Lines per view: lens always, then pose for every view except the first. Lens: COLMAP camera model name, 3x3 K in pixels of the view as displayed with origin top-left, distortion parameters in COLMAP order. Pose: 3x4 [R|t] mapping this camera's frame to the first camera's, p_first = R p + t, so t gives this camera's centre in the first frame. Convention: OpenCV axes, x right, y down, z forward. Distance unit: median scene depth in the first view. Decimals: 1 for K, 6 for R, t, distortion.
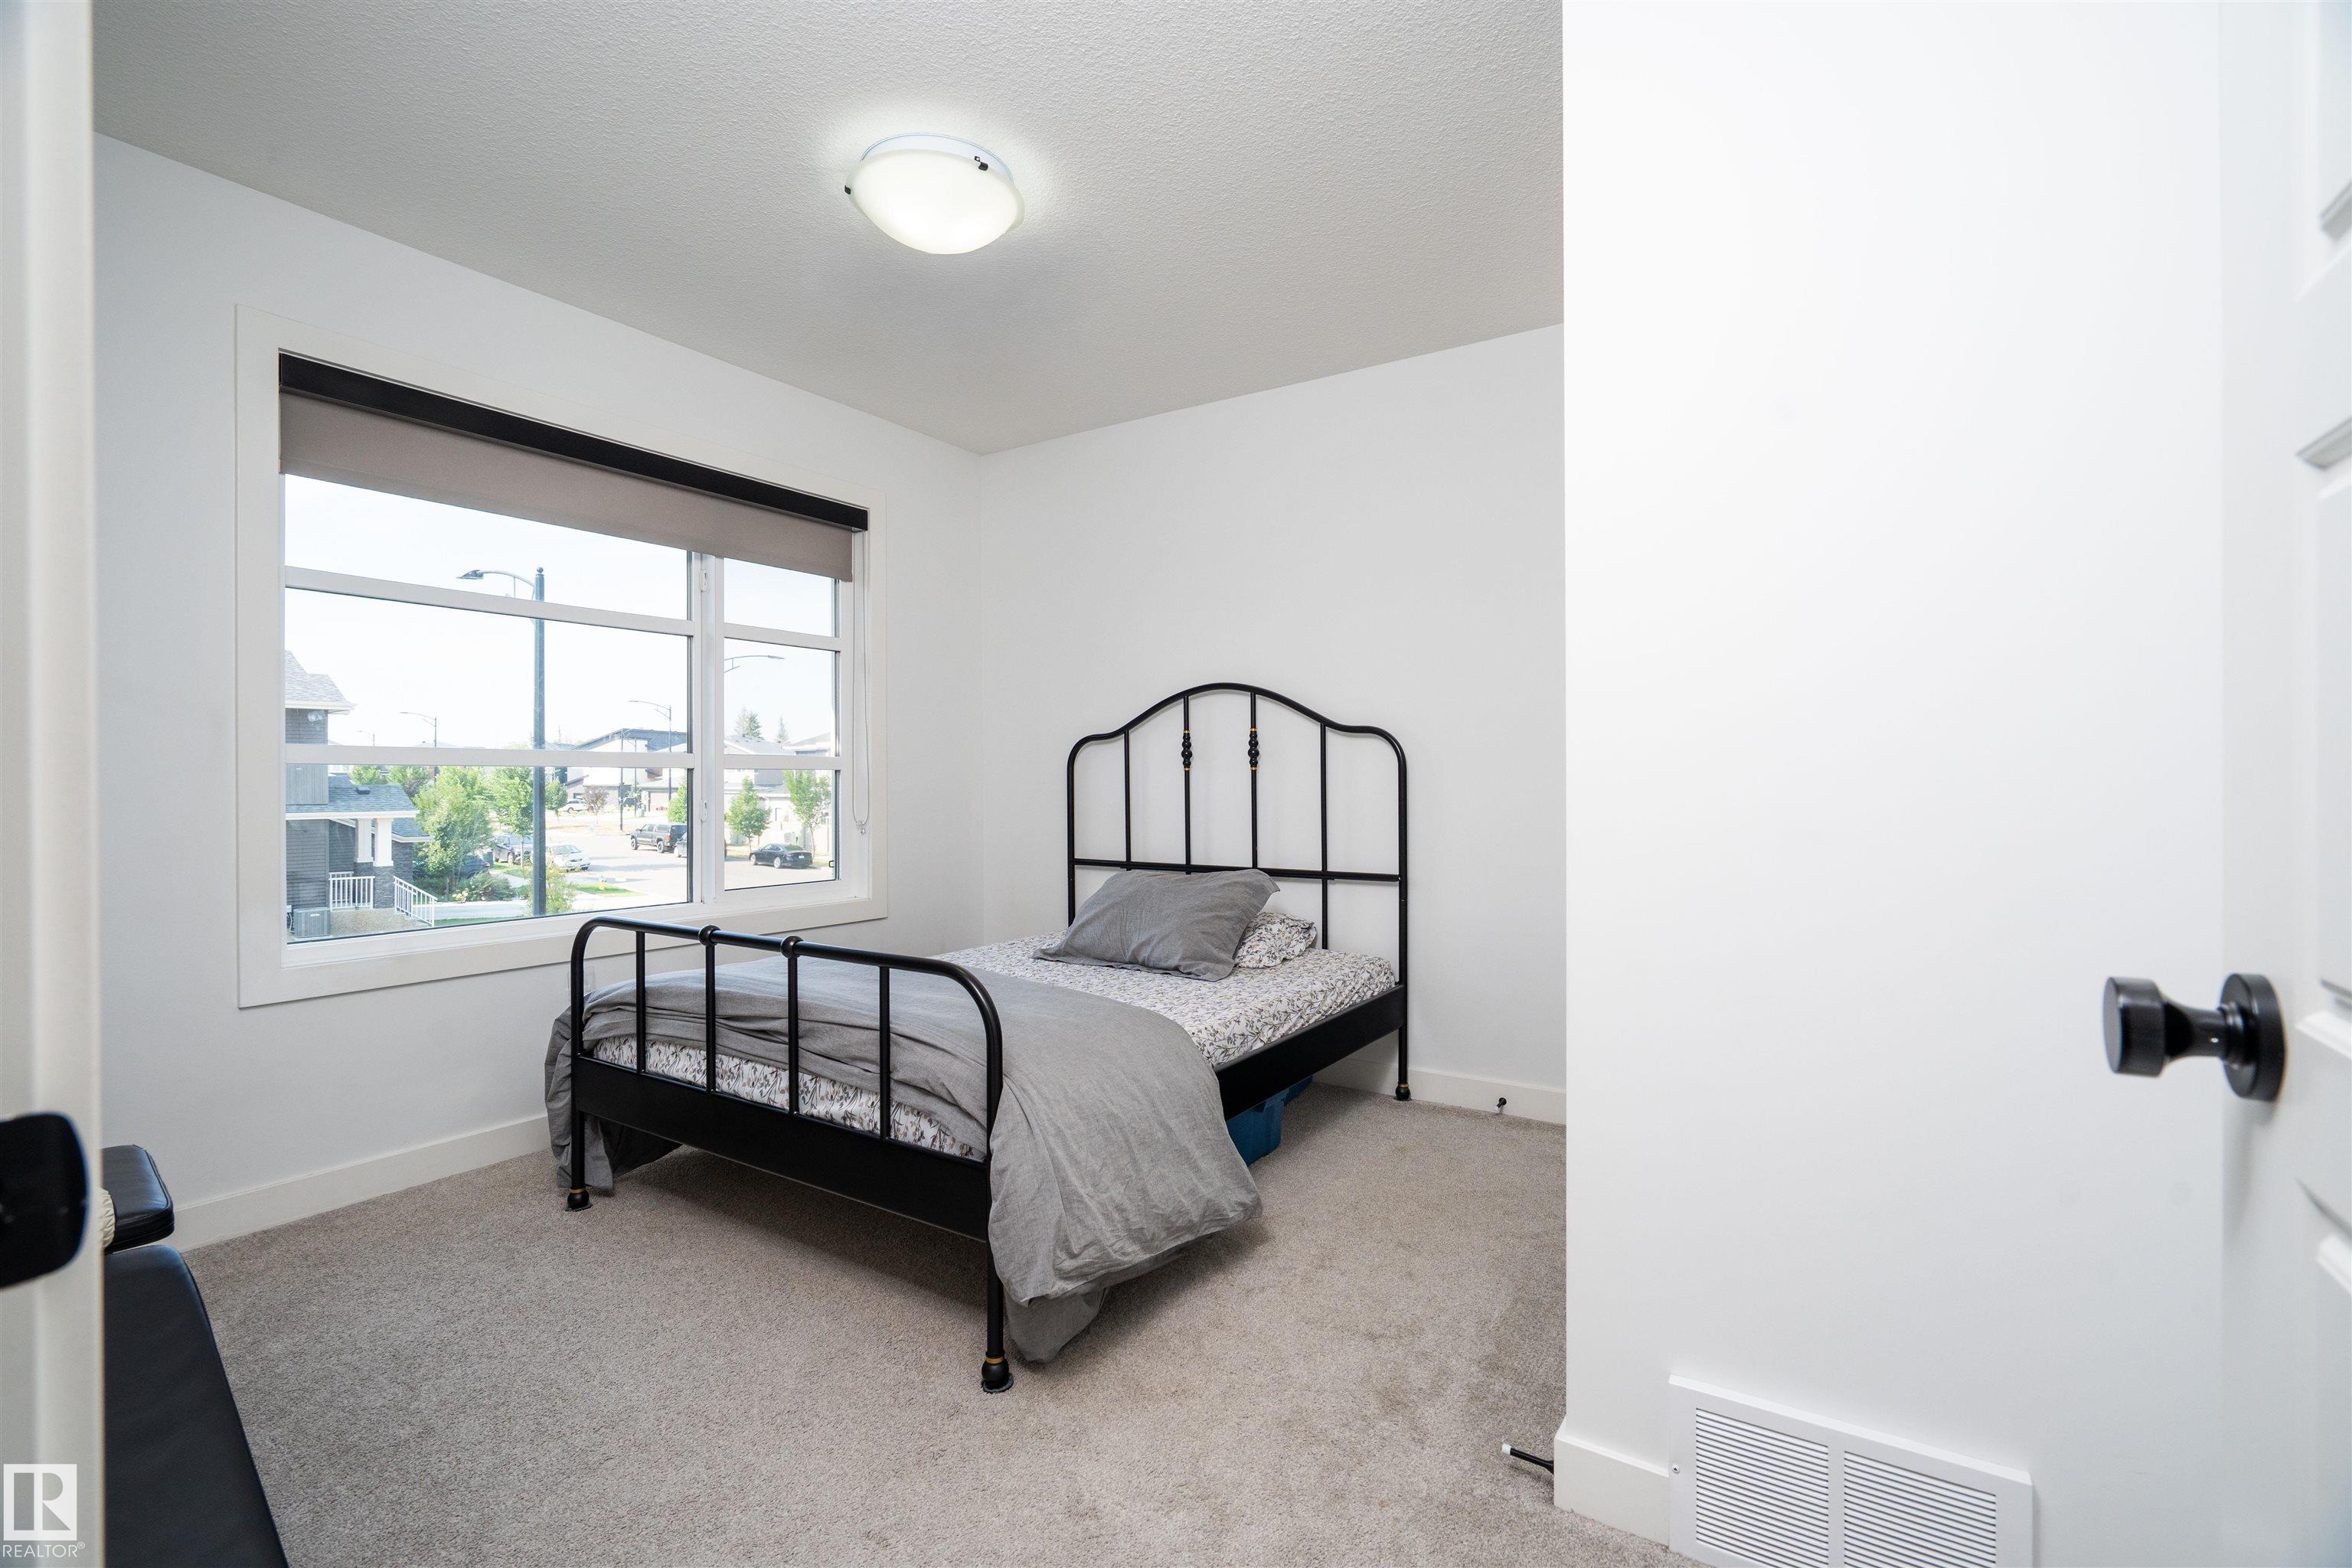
lens RADIAL K [[1070.0, 0, 1176.0], [0, 1070.0, 784.0], [0, 0, 1]] dist [-0.006724, 0.000112]
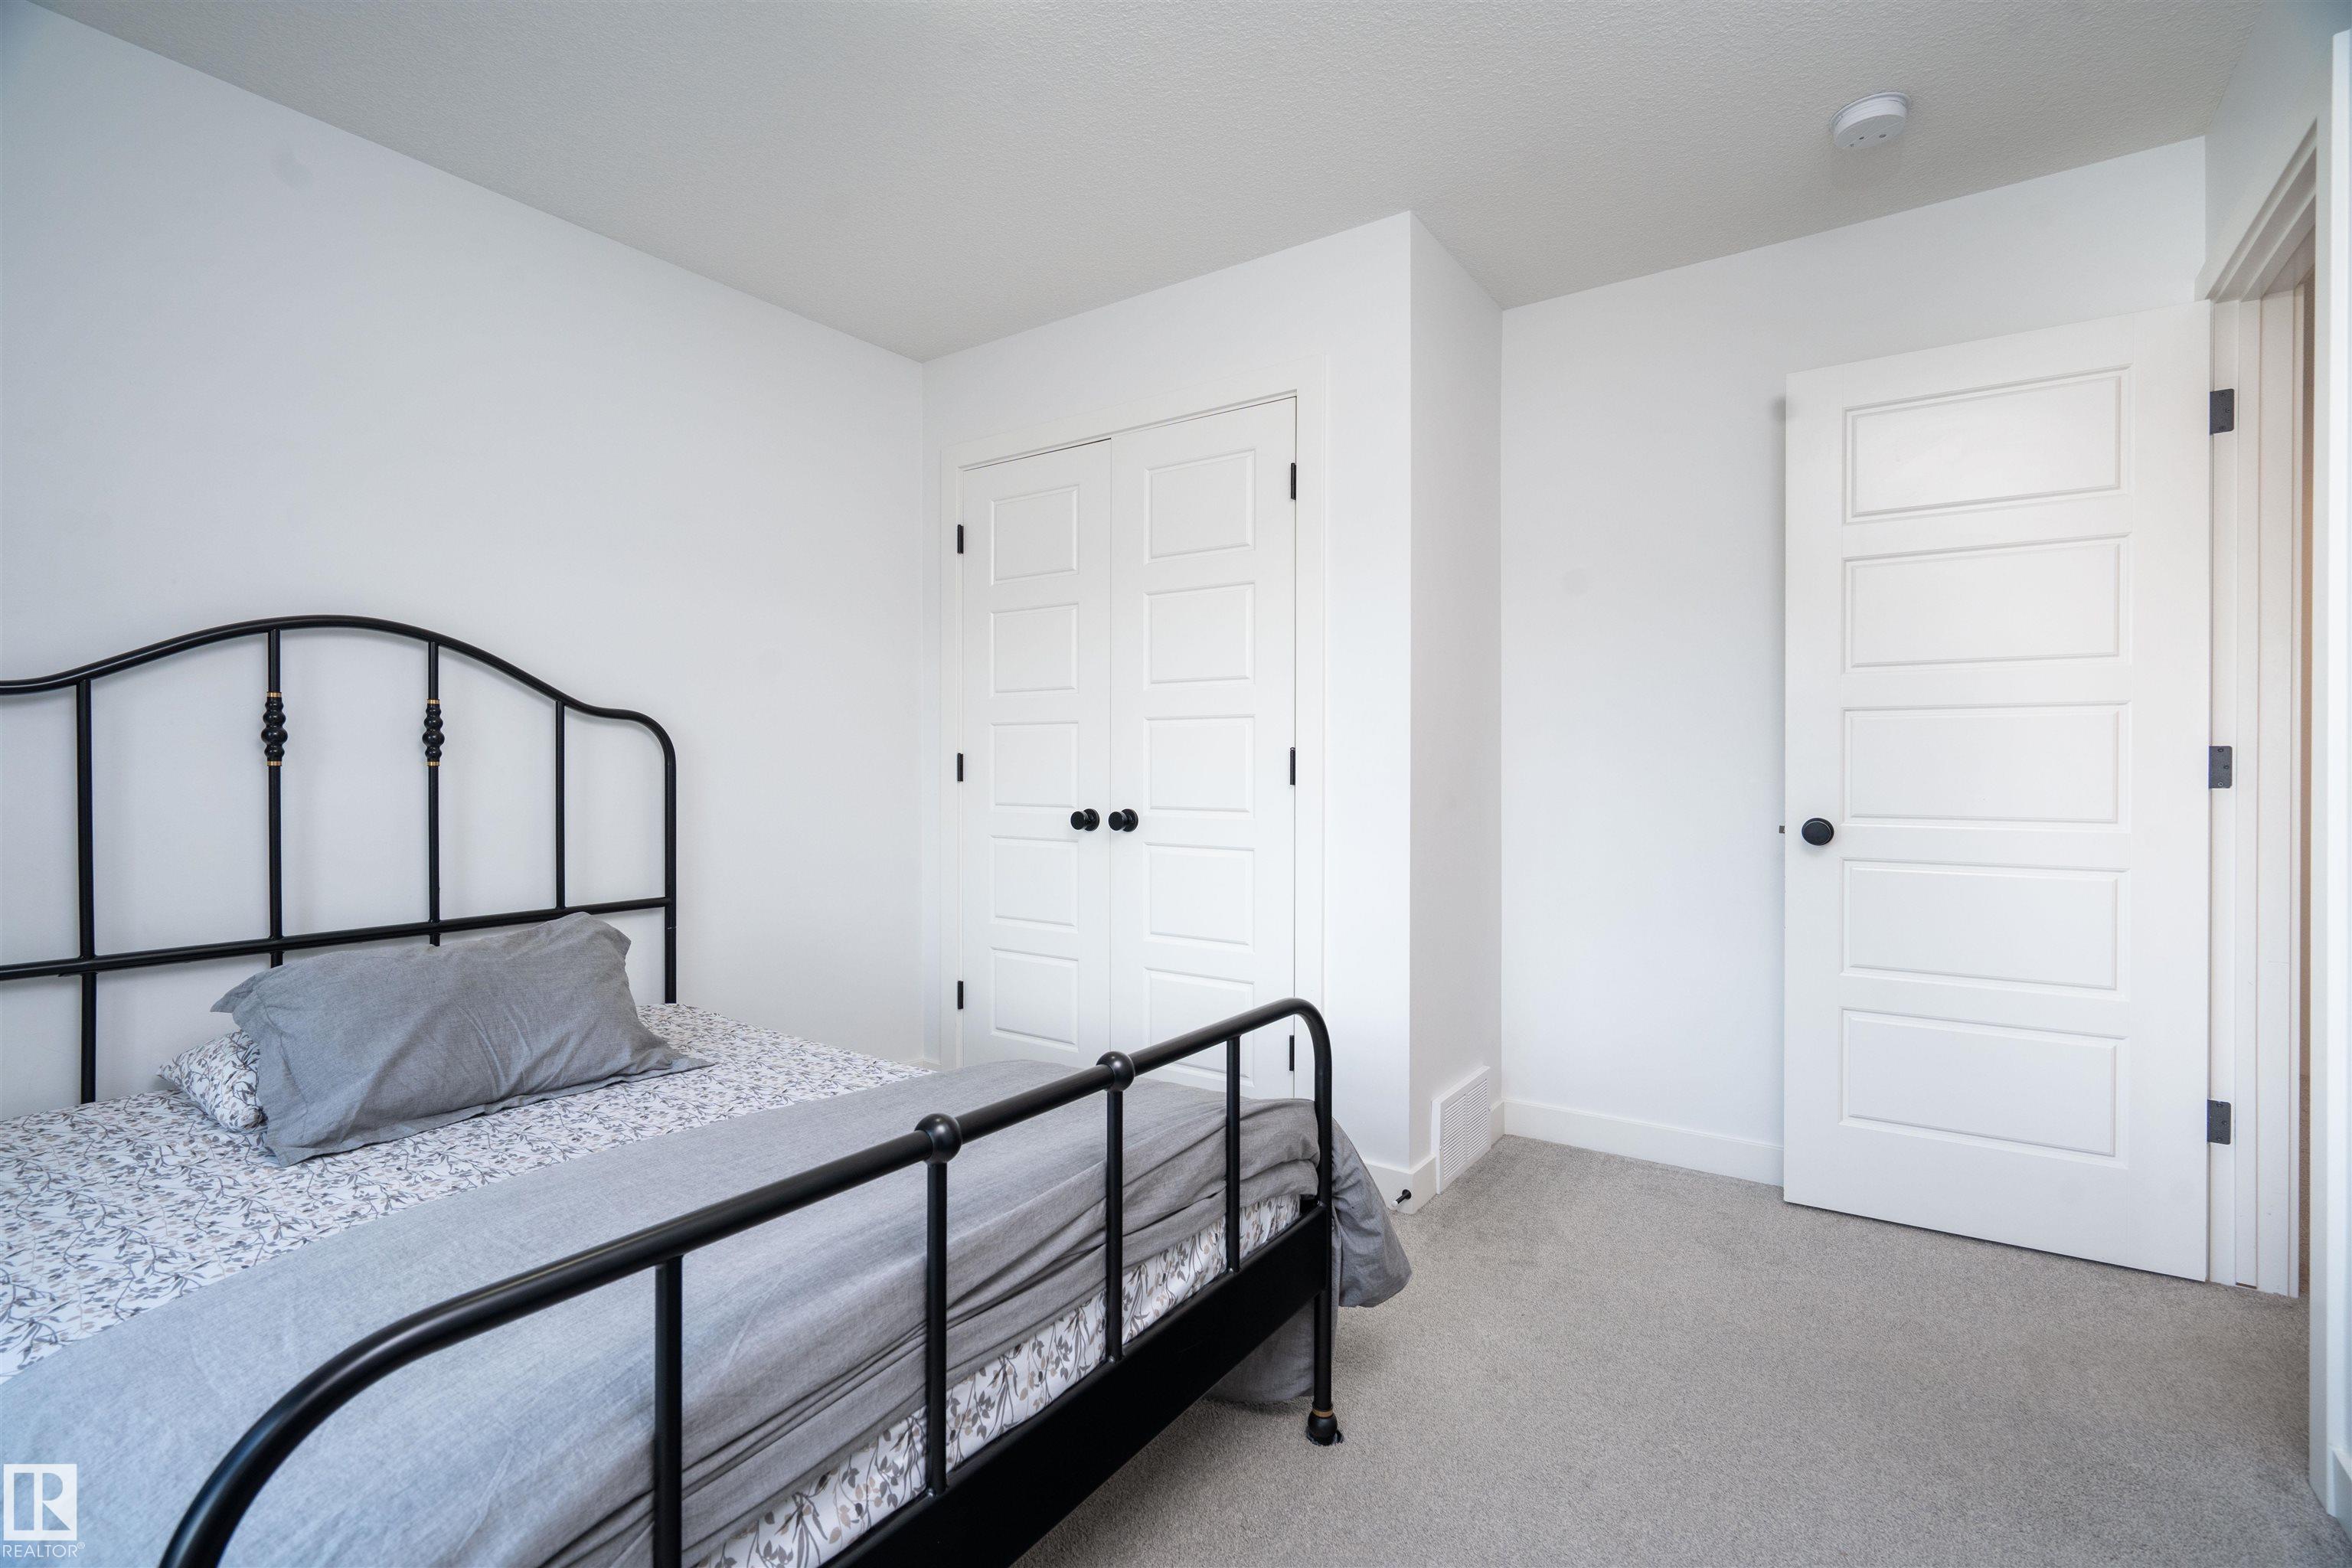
lens RADIAL K [[1070.0, 0, 1176.0], [0, 1070.0, 784.0], [0, 0, 1]] dist [-0.006724, 0.000112]
pose [[0.023848, -0.011312, 0.999652, -0.603208], [0.007756, 0.999908, 0.011130, -0.006817], [-0.999686, 0.007488, 0.023934, 0.611846]]
